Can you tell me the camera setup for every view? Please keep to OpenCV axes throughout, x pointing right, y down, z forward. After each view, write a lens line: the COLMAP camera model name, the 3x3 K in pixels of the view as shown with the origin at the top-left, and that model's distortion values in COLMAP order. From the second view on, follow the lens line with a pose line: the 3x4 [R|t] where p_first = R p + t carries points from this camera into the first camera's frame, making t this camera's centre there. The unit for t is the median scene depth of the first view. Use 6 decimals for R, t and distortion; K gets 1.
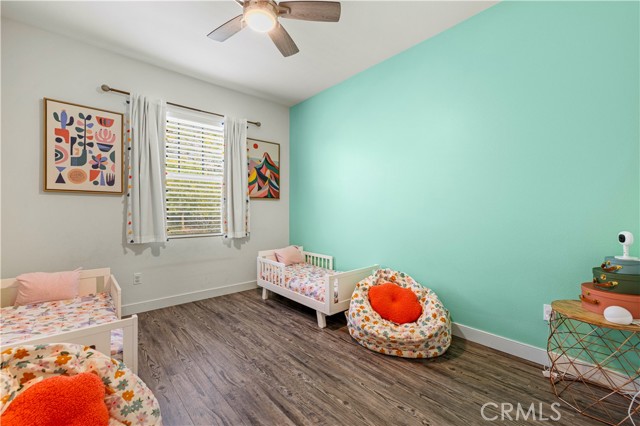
lens RADIAL K [[270.1, 0, 316.3], [0, 270.1, 212.5], [0, 0, 1]] dist [0.001024, -0.000253]
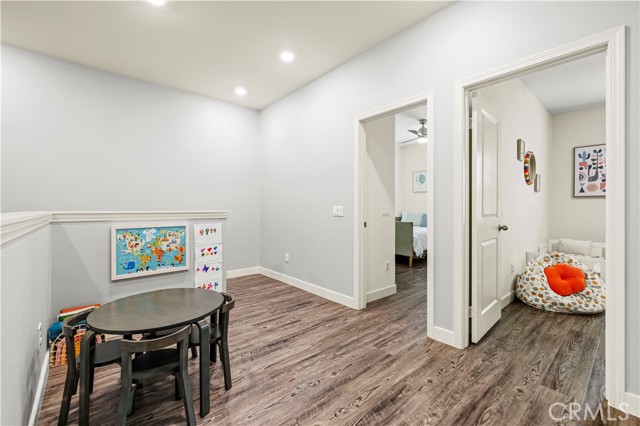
lens RADIAL K [[270.1, 0, 317.2], [0, 270.1, 209.1], [0, 0, 1]] dist [0.001024, -0.000253]
pose [[-0.017711, 0.002562, -0.999840, 0.841701], [-0.003237, 0.999991, 0.002619, 0.001638], [0.999838, 0.003283, -0.017703, -0.693719]]
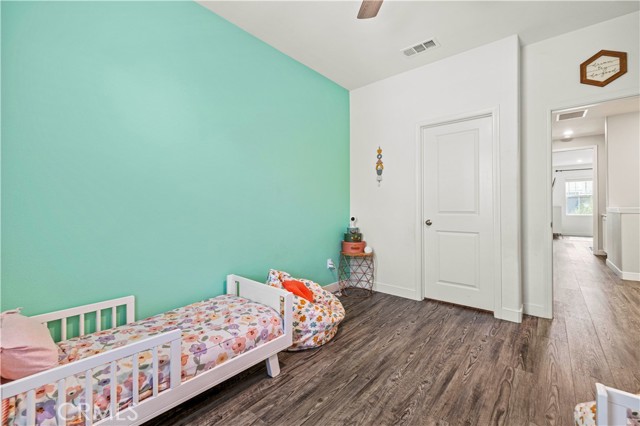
lens RADIAL K [[270.1, 0, 319.9], [0, 270.1, 207.2], [0, 0, 1]] dist [0.001024, -0.000253]
pose [[-0.144892, 0.005847, 0.989430, -0.678296], [0.010022, 0.999940, -0.004442, 0.001695], [-0.989397, 0.009273, -0.144942, 0.981760]]
